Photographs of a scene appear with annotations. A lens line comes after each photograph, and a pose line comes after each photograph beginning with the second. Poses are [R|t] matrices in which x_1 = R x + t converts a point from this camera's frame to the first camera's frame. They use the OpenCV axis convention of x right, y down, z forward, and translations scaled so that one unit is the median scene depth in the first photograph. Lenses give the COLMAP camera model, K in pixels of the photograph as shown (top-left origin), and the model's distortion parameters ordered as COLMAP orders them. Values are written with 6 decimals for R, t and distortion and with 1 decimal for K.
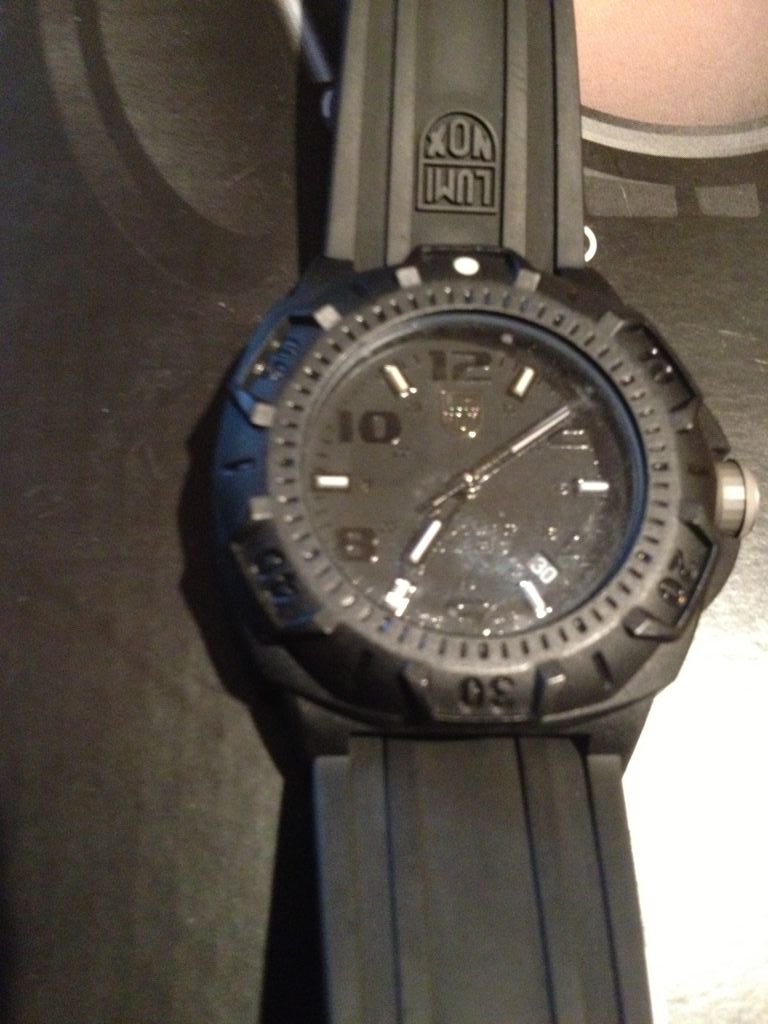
lens RADIAL K [[1057.3, 0, 384.0], [0, 1057.3, 512.0], [0, 0, 1]] dist [0.138403, -0.478481]
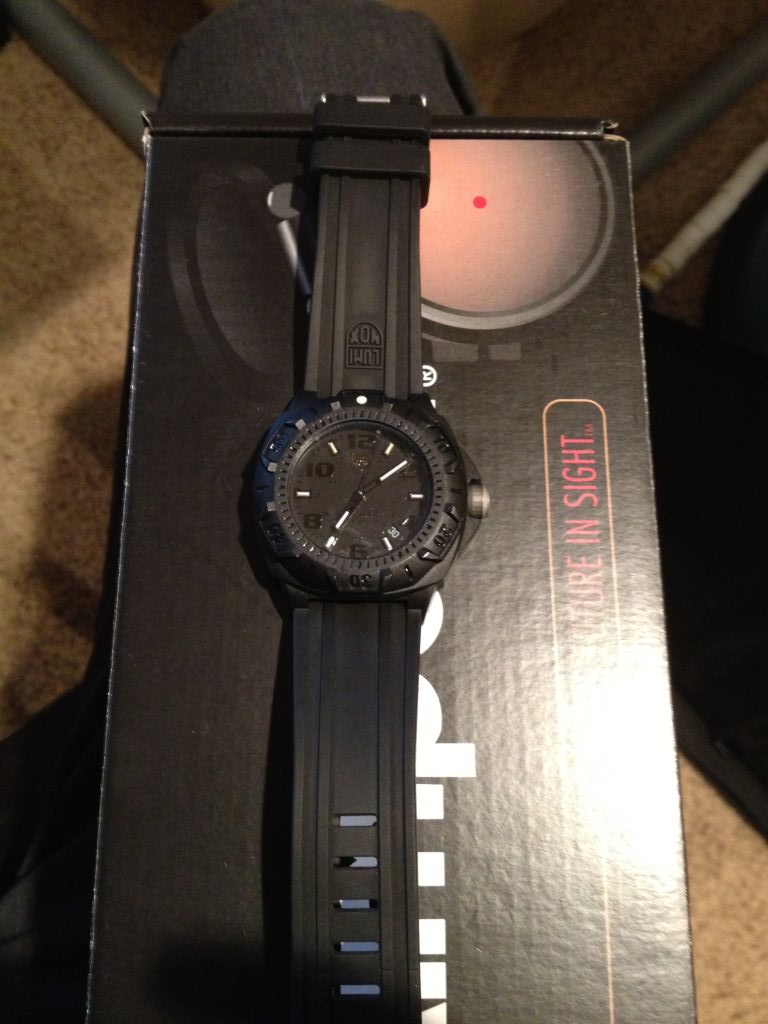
lens RADIAL K [[1057.3, 0, 384.0], [0, 1057.3, 512.0], [0, 0, 1]] dist [0.138403, -0.478481]
pose [[0.998077, 0.002541, -0.061929, 0.270821], [-0.000244, 0.999313, 0.037065, -0.074810], [0.061981, -0.036978, 0.997392, -1.301880]]
